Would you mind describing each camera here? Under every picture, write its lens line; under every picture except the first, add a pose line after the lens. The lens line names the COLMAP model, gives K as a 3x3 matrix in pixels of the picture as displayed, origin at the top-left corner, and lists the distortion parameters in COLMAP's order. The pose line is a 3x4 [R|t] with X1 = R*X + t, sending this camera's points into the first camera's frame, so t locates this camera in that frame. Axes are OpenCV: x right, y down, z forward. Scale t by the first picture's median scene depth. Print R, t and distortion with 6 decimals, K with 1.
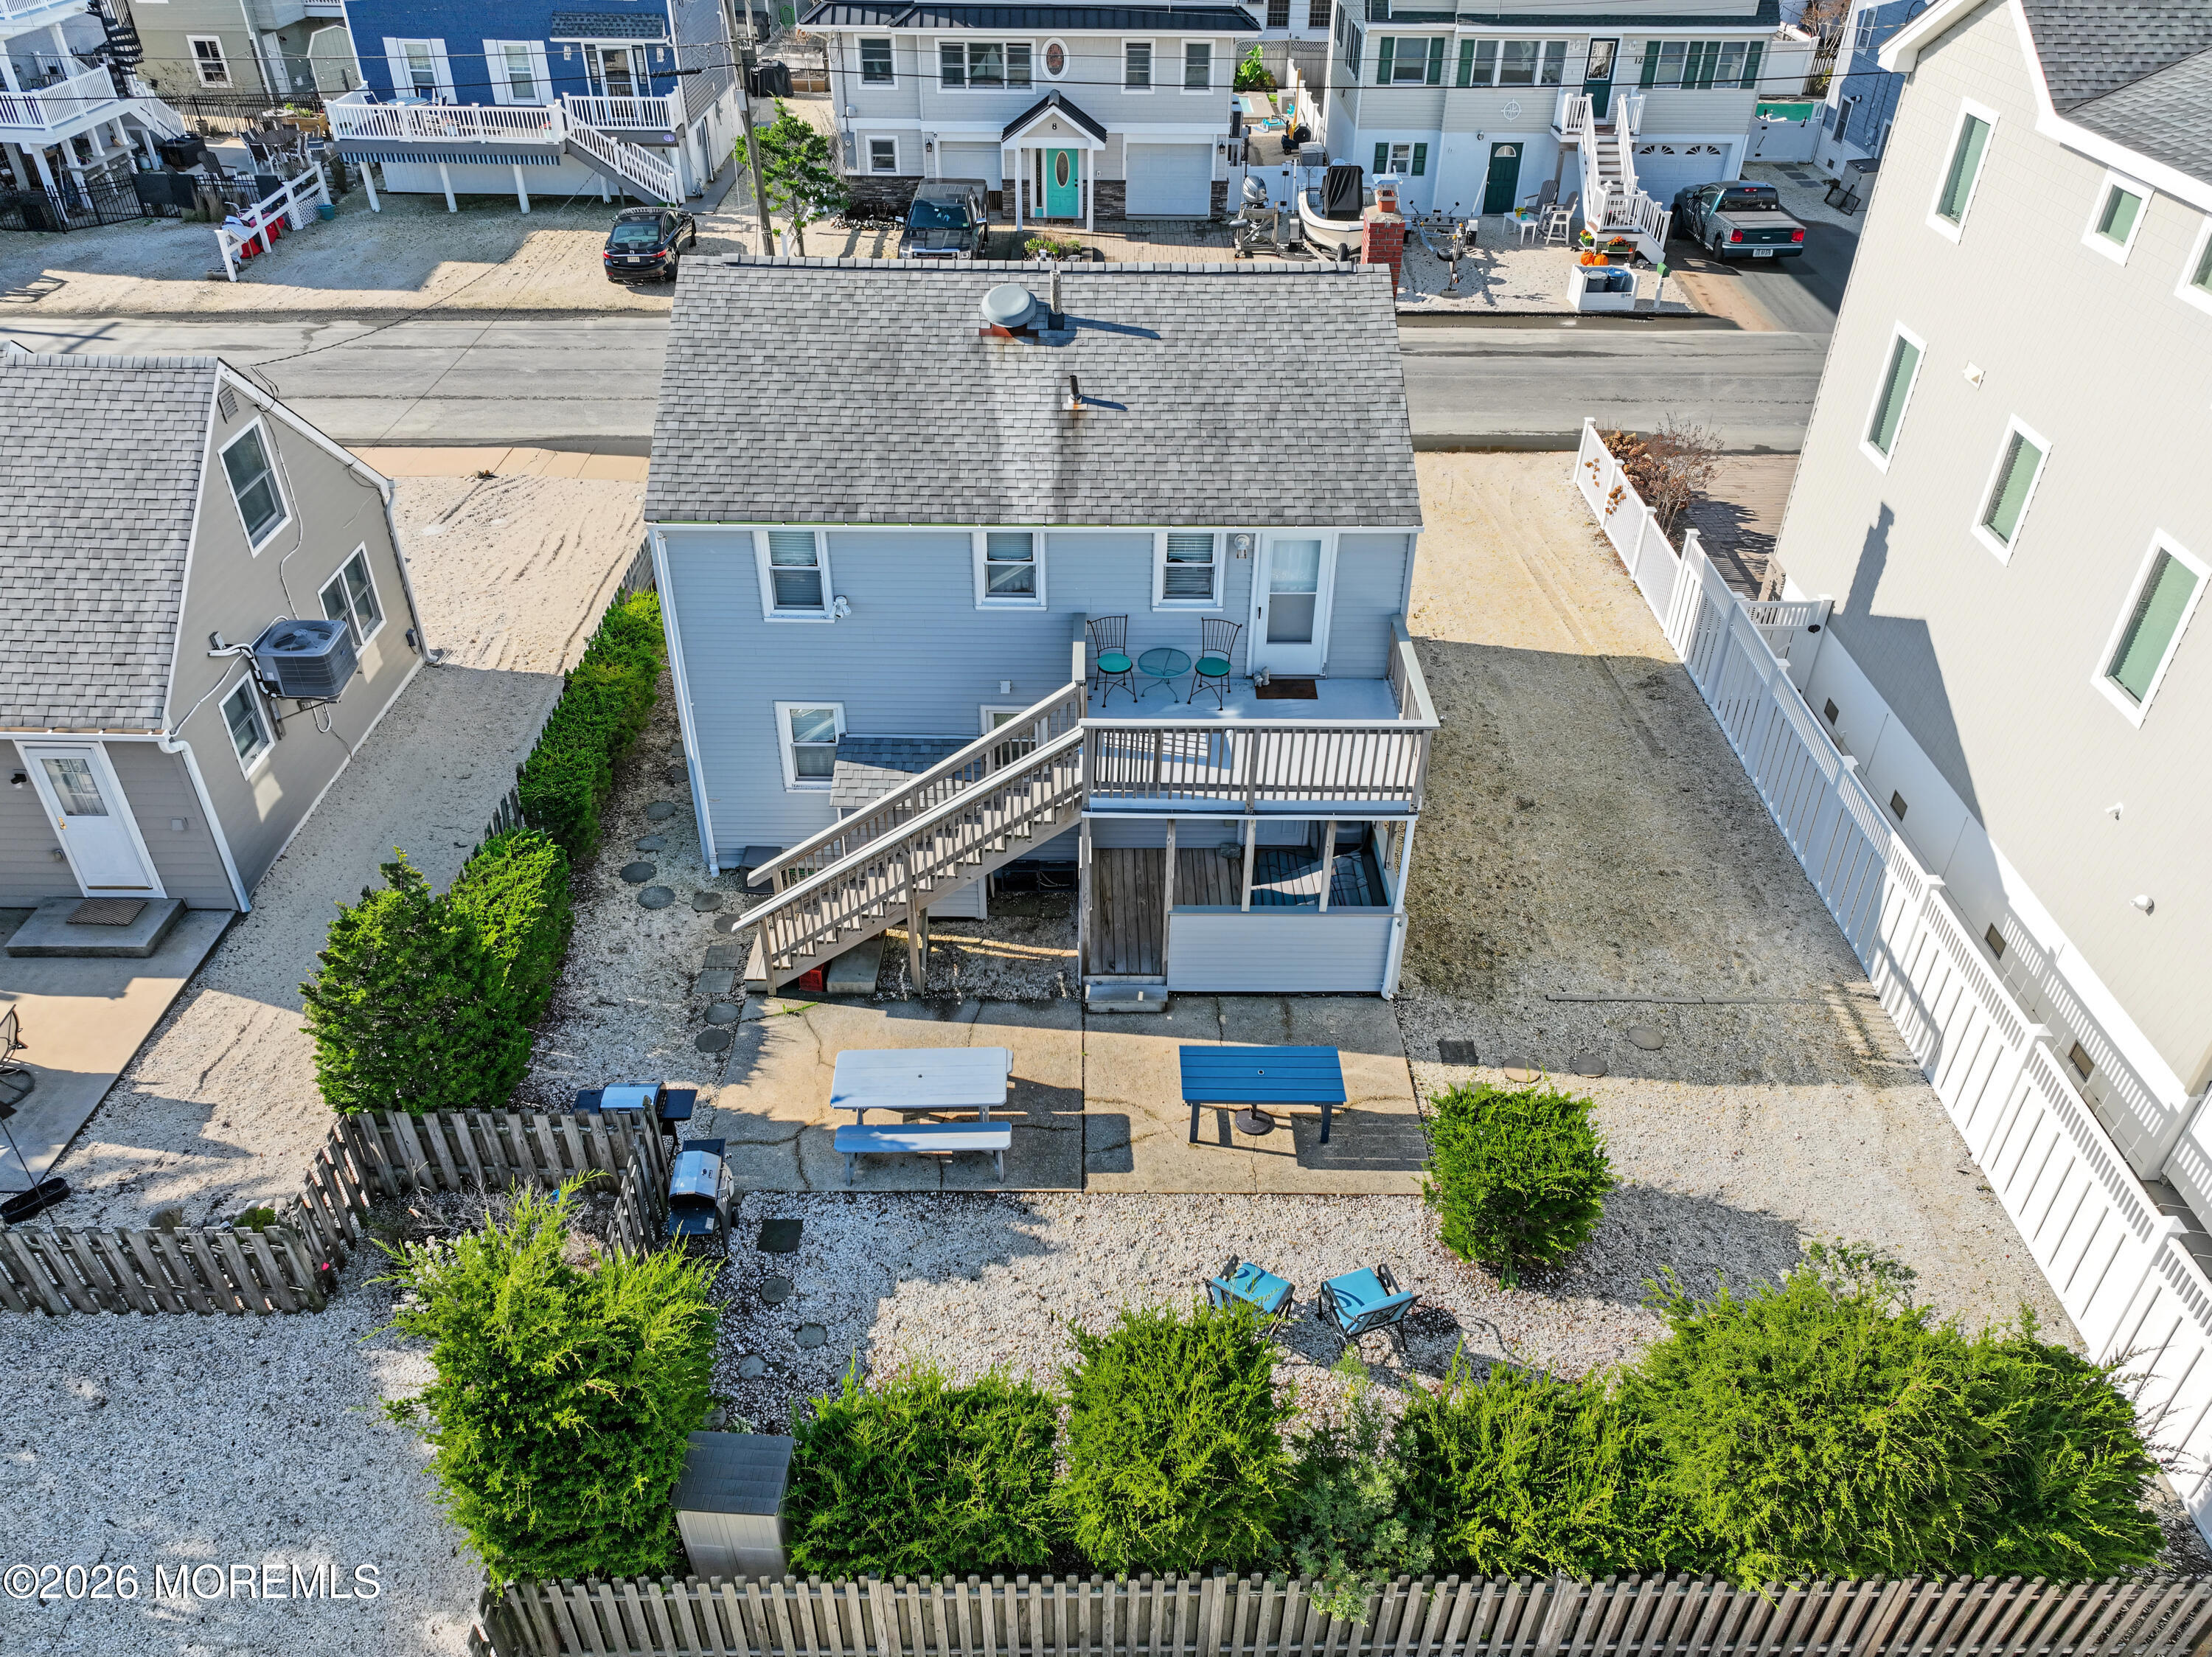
lens RADIAL K [[1579.3, 0, 1106.0], [0, 1579.3, 828.5], [0, 0, 1]] dist [-0.004068, -0.003948]
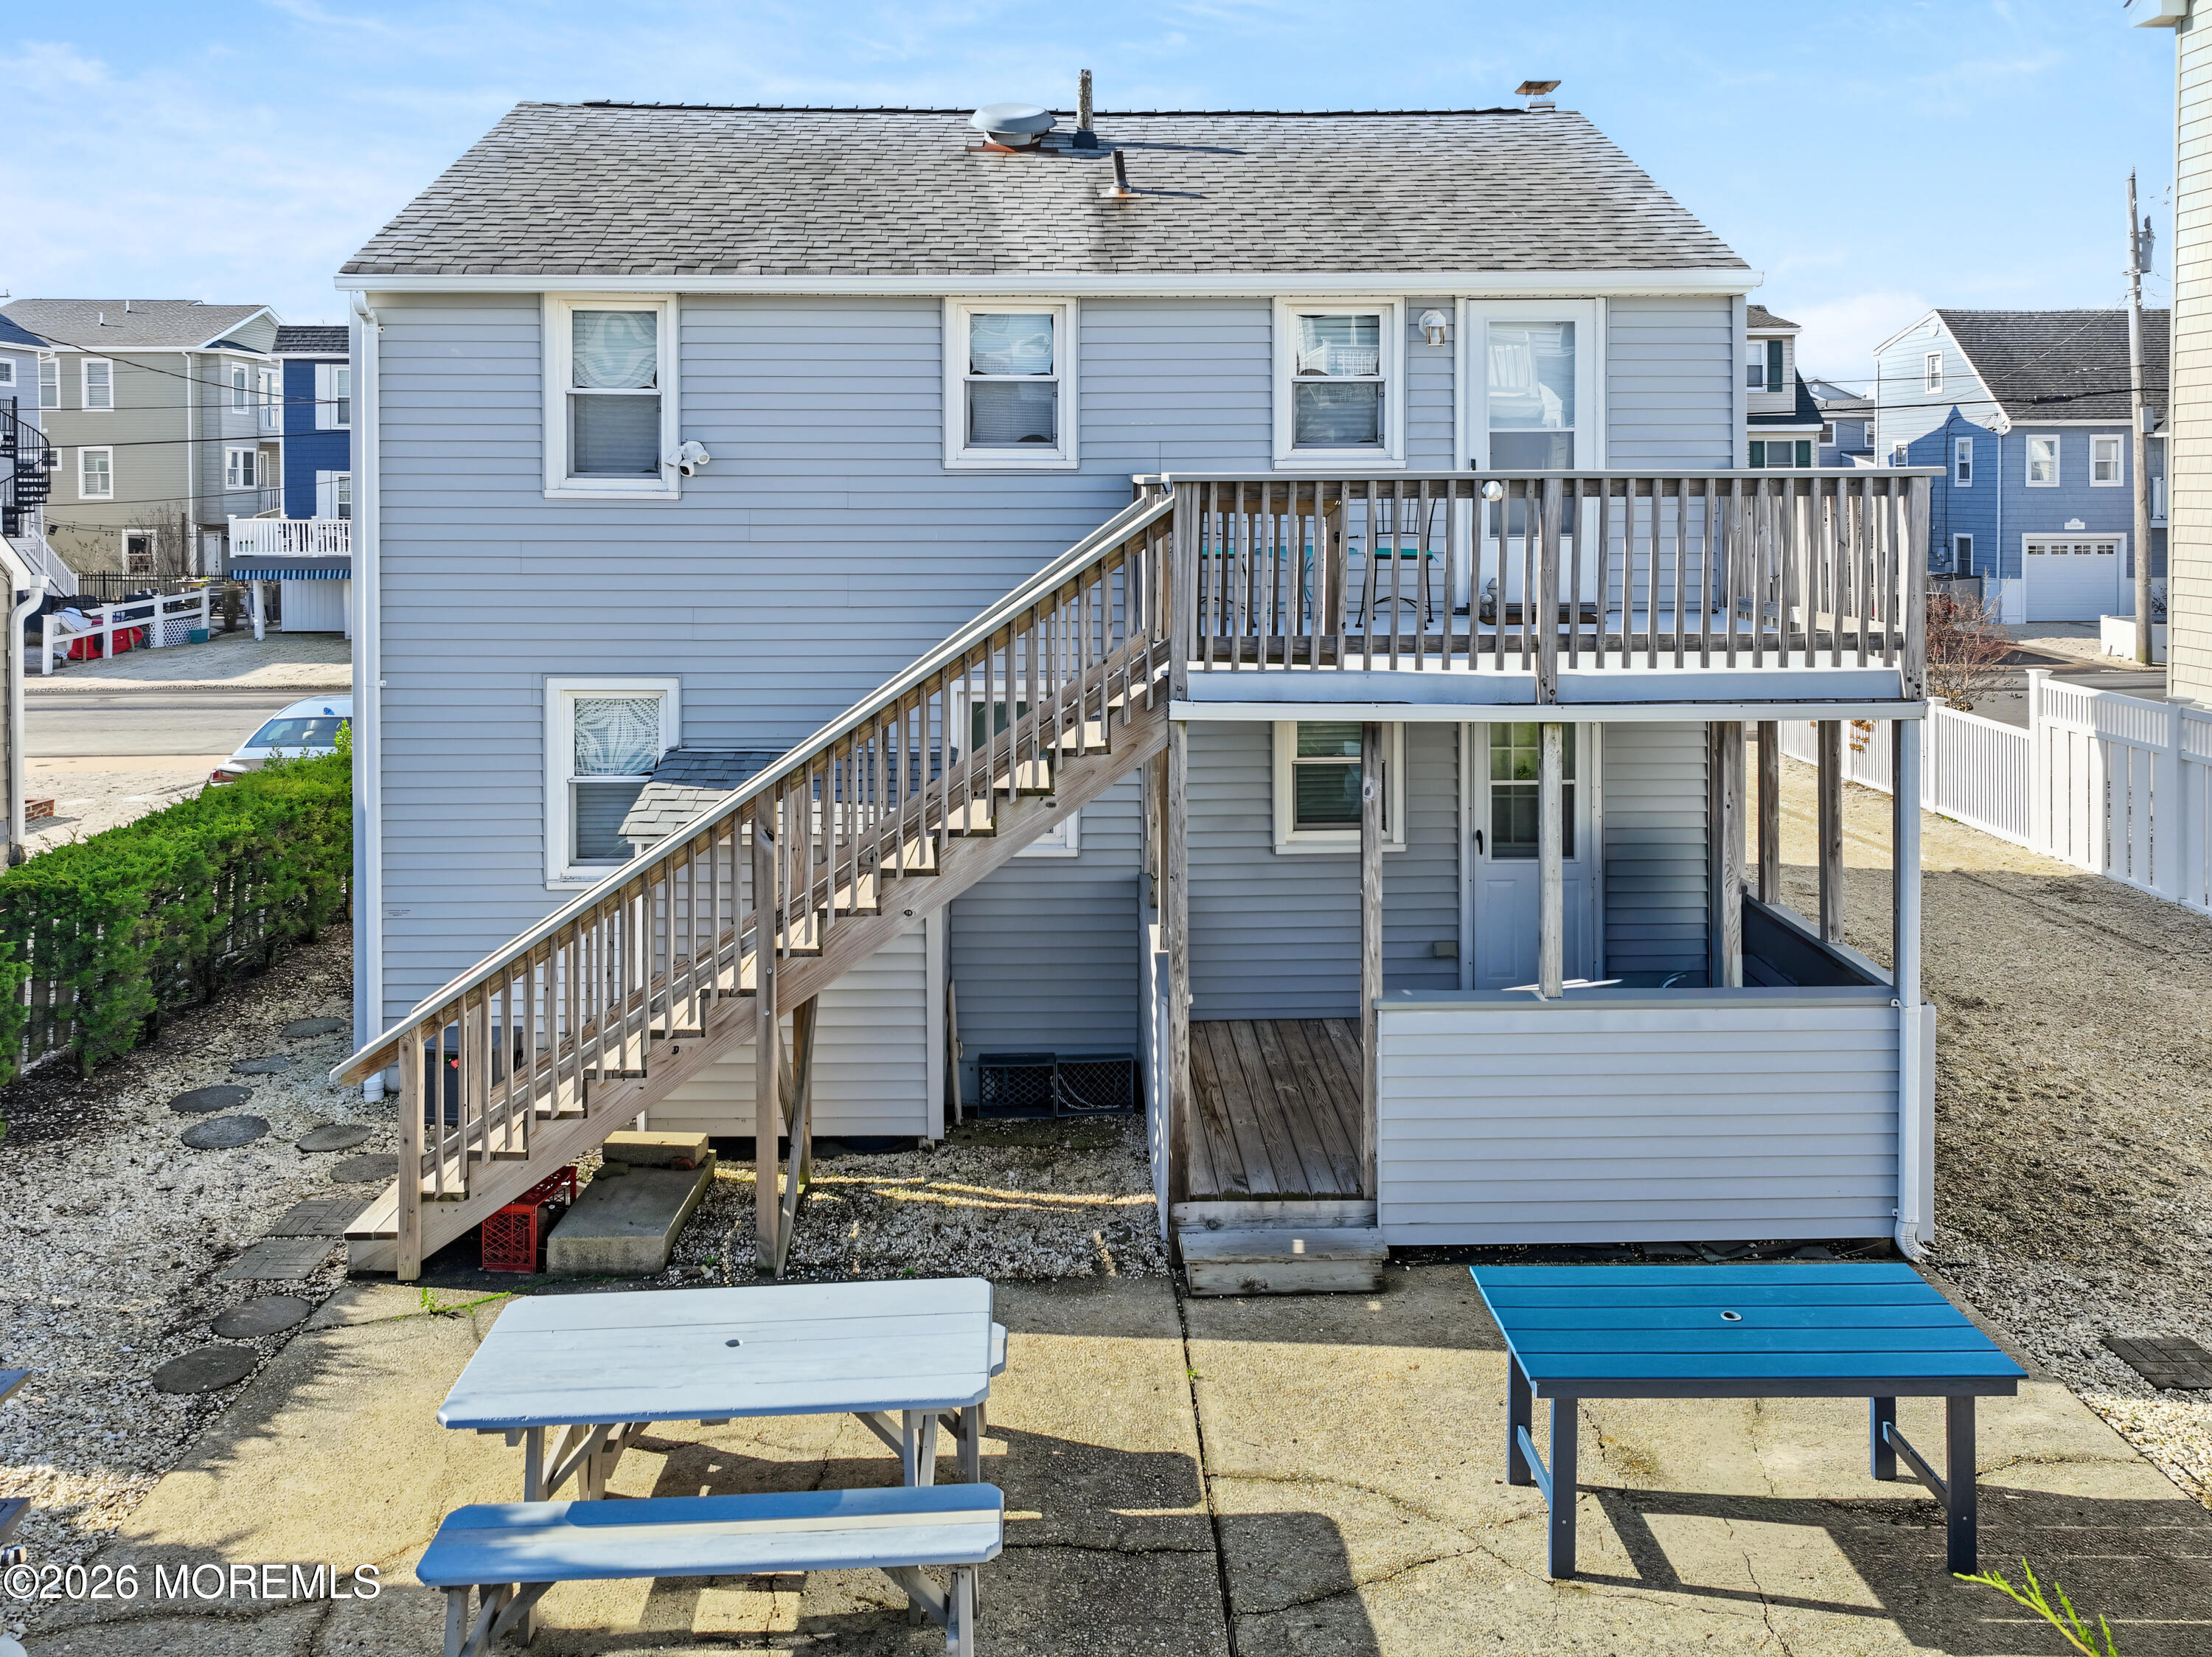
lens RADIAL K [[1415.8, 0, 1079.5], [0, 1415.8, 827.7], [0, 0, 1]] dist [0.000375, 0.002575]
pose [[0.999764, -0.012040, 0.018066, -0.044484], [0.020229, 0.818743, -0.573804, 0.224304], [-0.007883, 0.574034, 0.818794, 0.640286]]
